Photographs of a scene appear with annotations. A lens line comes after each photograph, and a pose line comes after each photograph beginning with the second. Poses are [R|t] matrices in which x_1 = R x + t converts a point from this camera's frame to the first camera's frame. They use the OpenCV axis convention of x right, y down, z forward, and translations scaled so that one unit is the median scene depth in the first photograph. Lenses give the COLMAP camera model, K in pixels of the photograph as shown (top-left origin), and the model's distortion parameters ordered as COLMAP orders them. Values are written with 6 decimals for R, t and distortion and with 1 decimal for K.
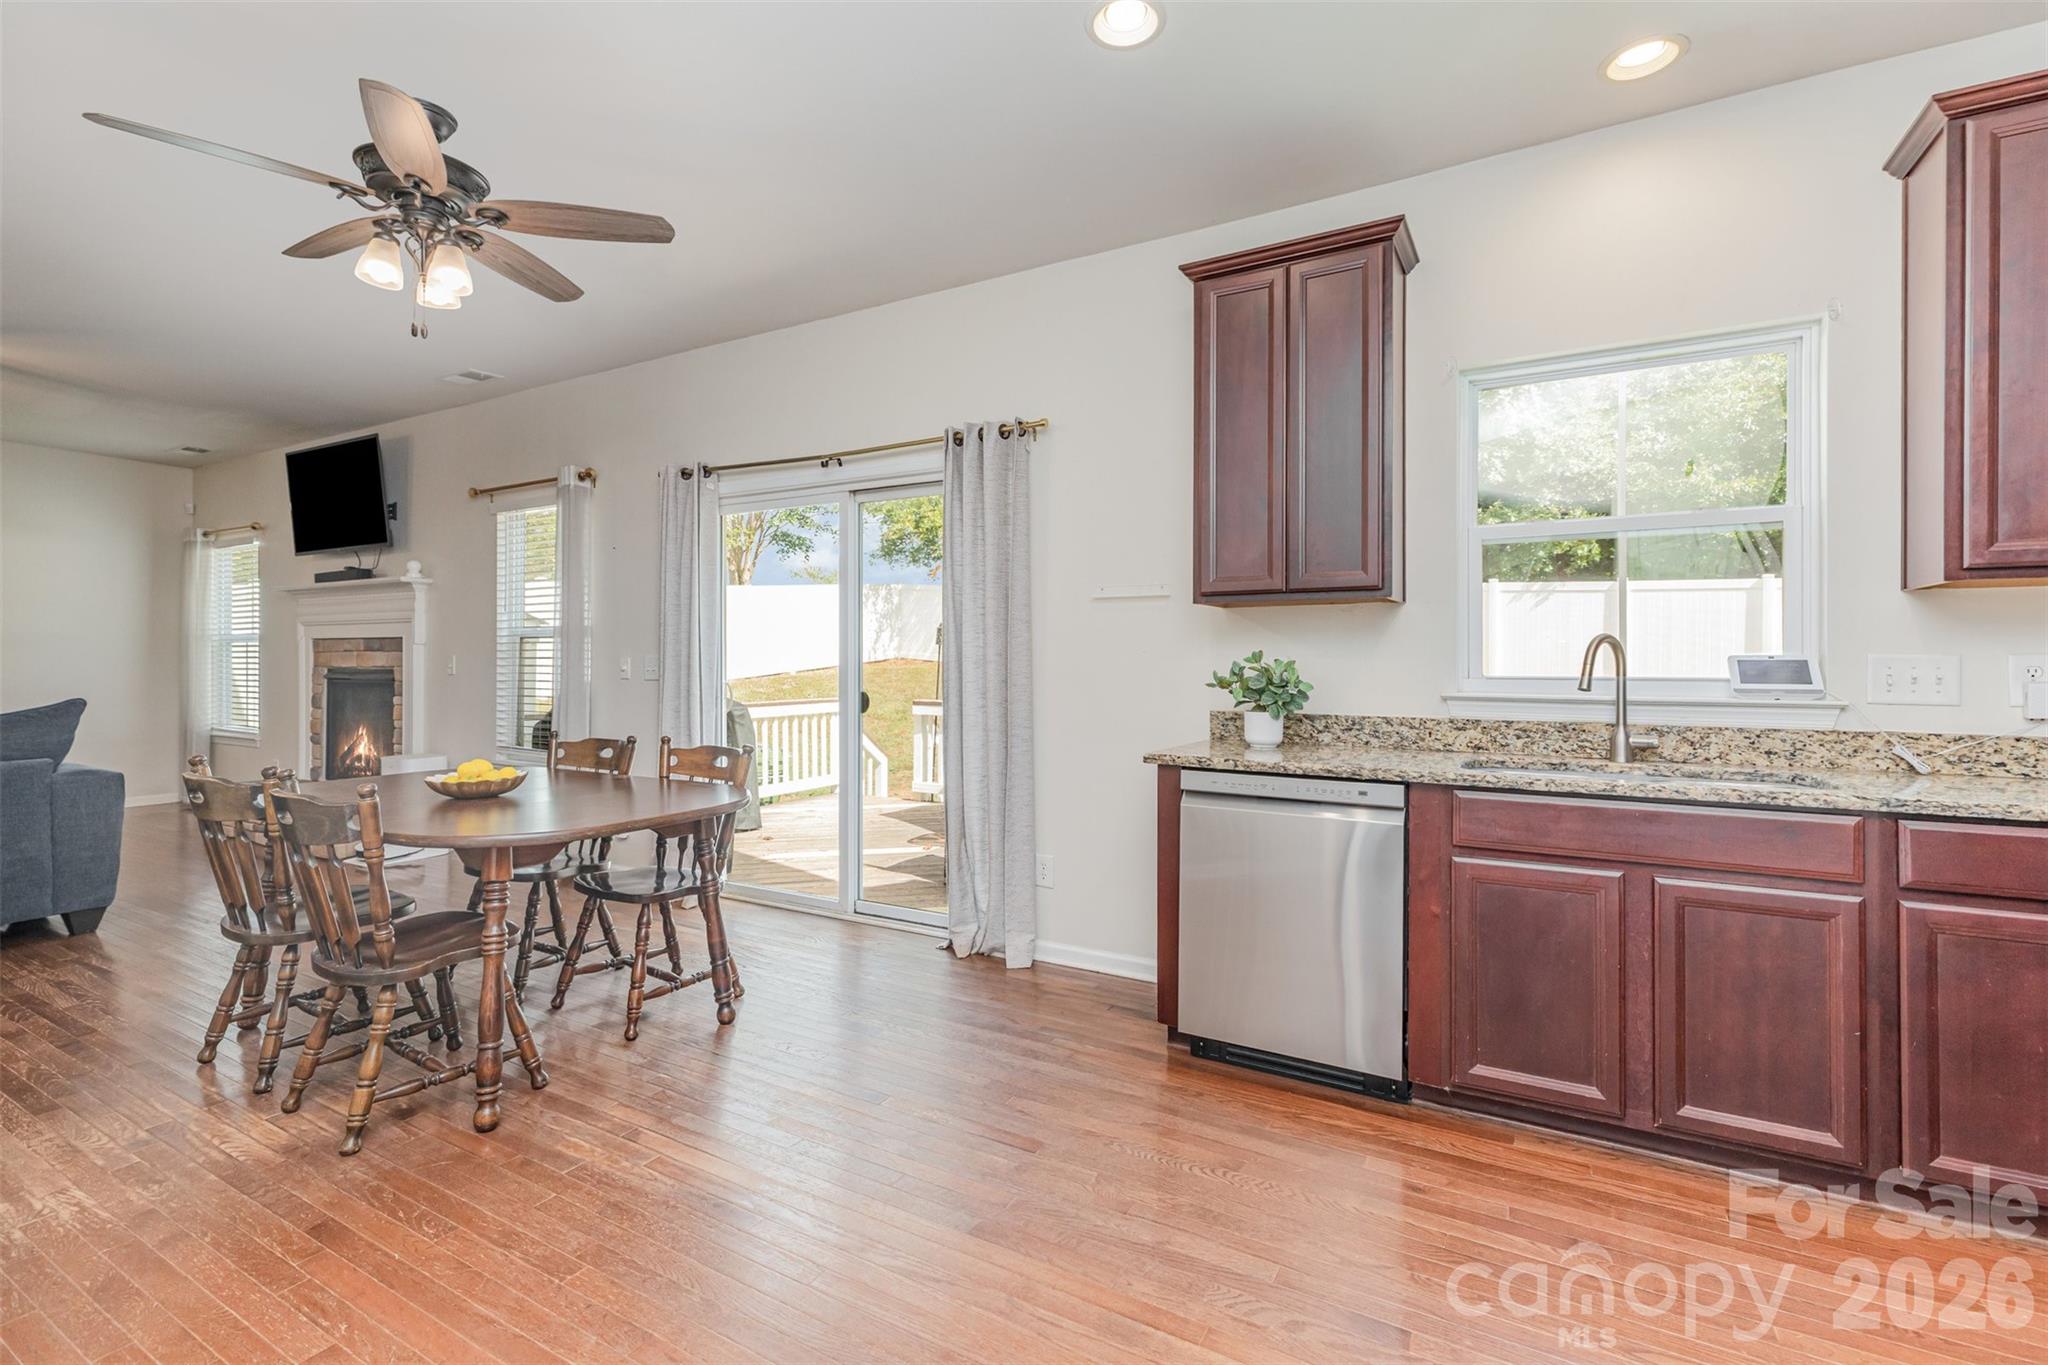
lens RADIAL K [[936.5, 0, 1027.8], [0, 936.5, 661.5], [0, 0, 1]] dist [0.000529, 0.000230]
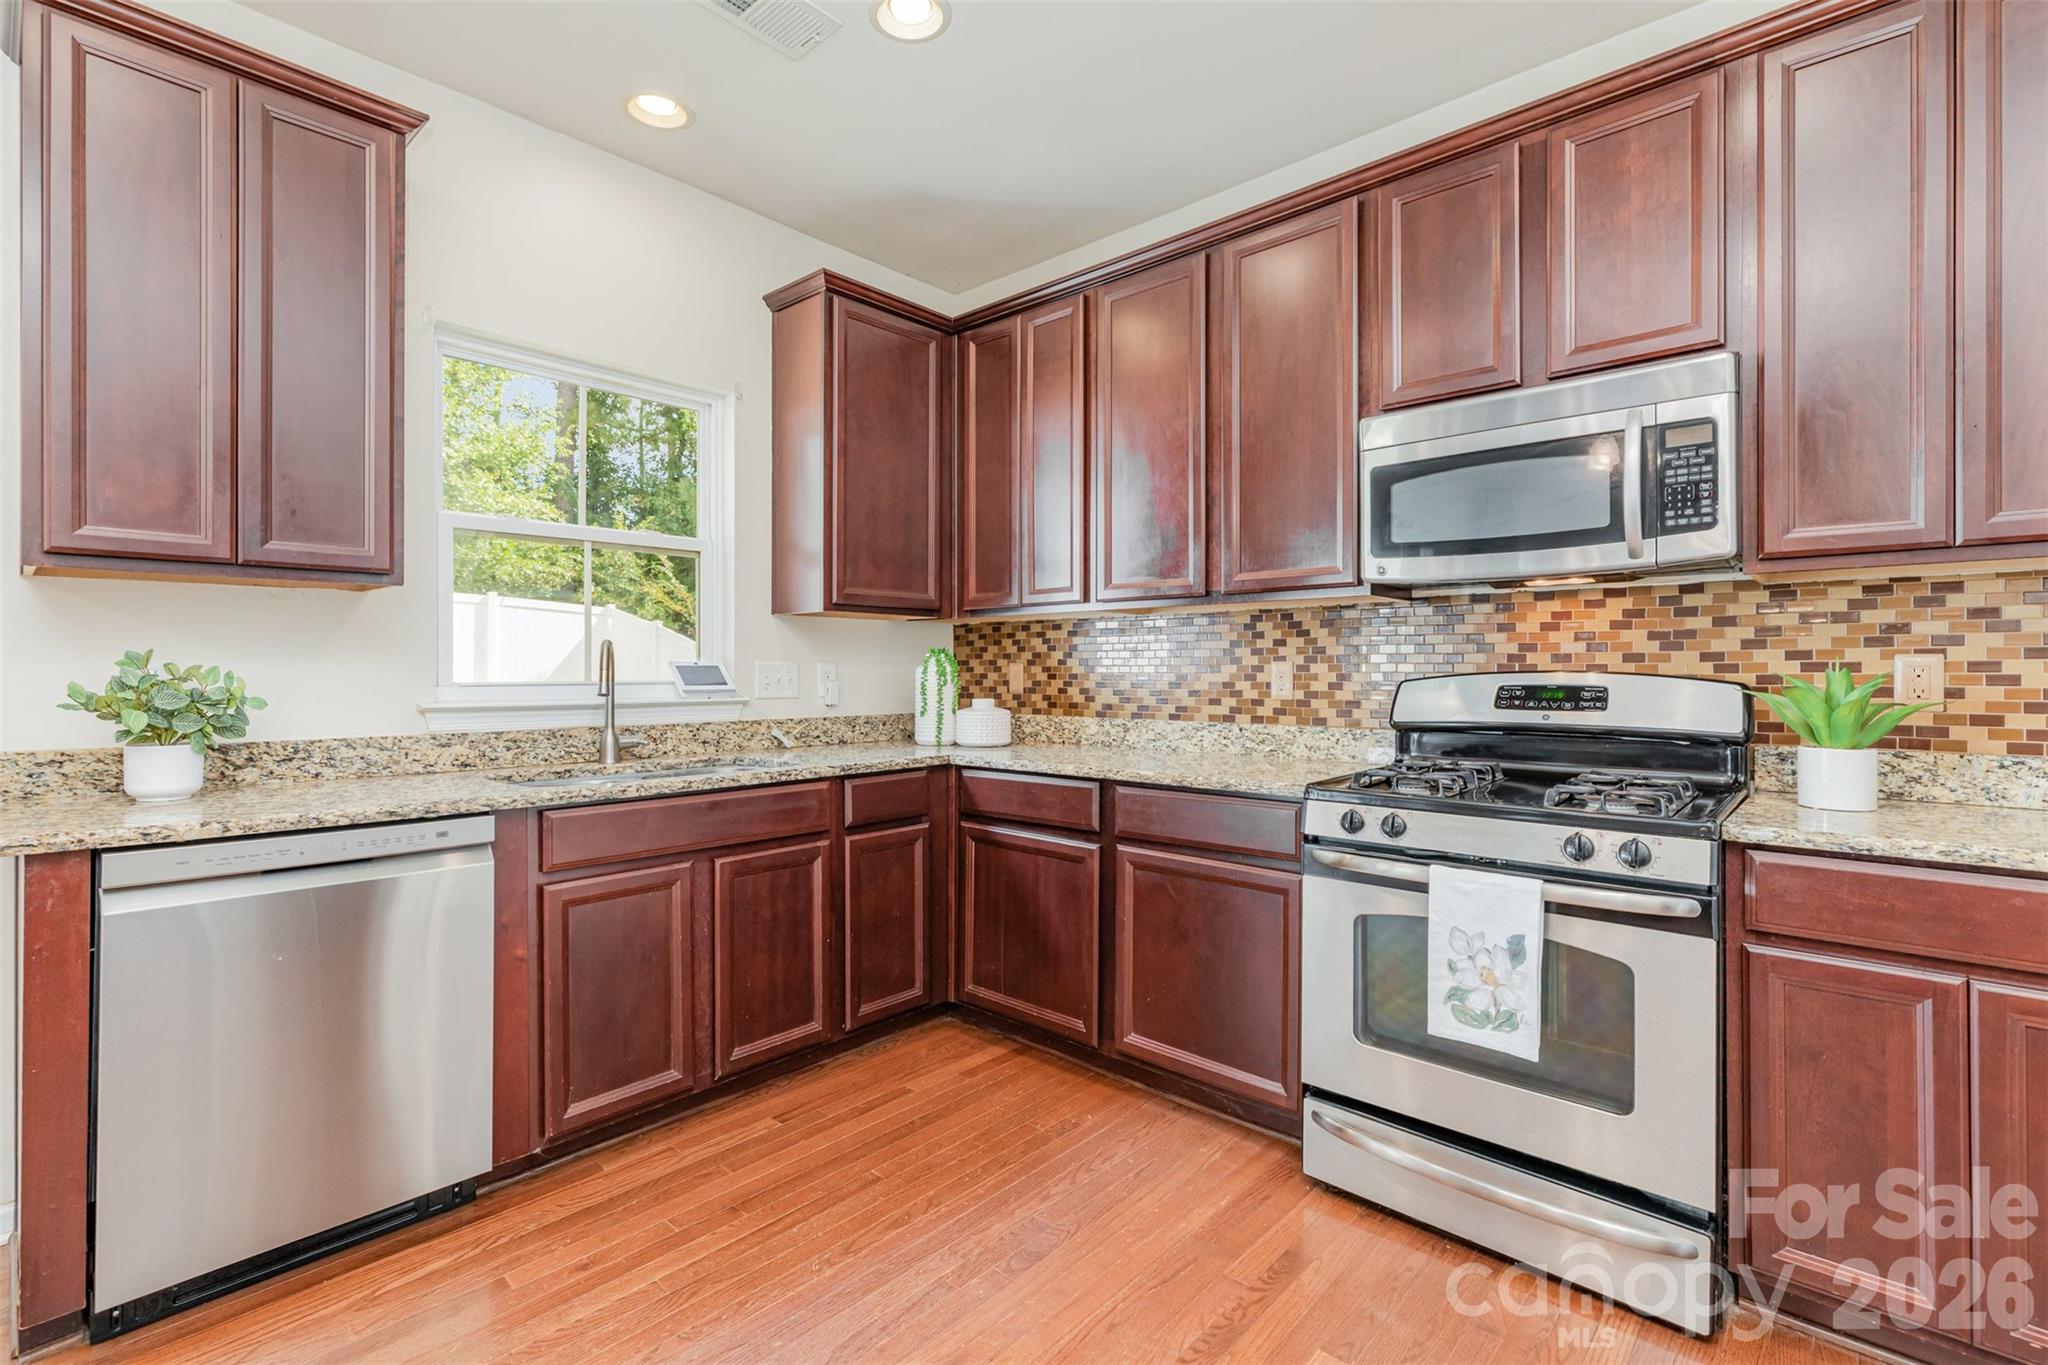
lens RADIAL K [[936.5, 0, 1027.8], [0, 936.5, 661.5], [0, 0, 1]] dist [0.000529, 0.000230]
pose [[0.210365, 0.004502, 0.977613, -0.316370], [-0.002083, 0.999989, -0.004157, -0.002849], [-0.977621, -0.001162, 0.210372, 0.356778]]
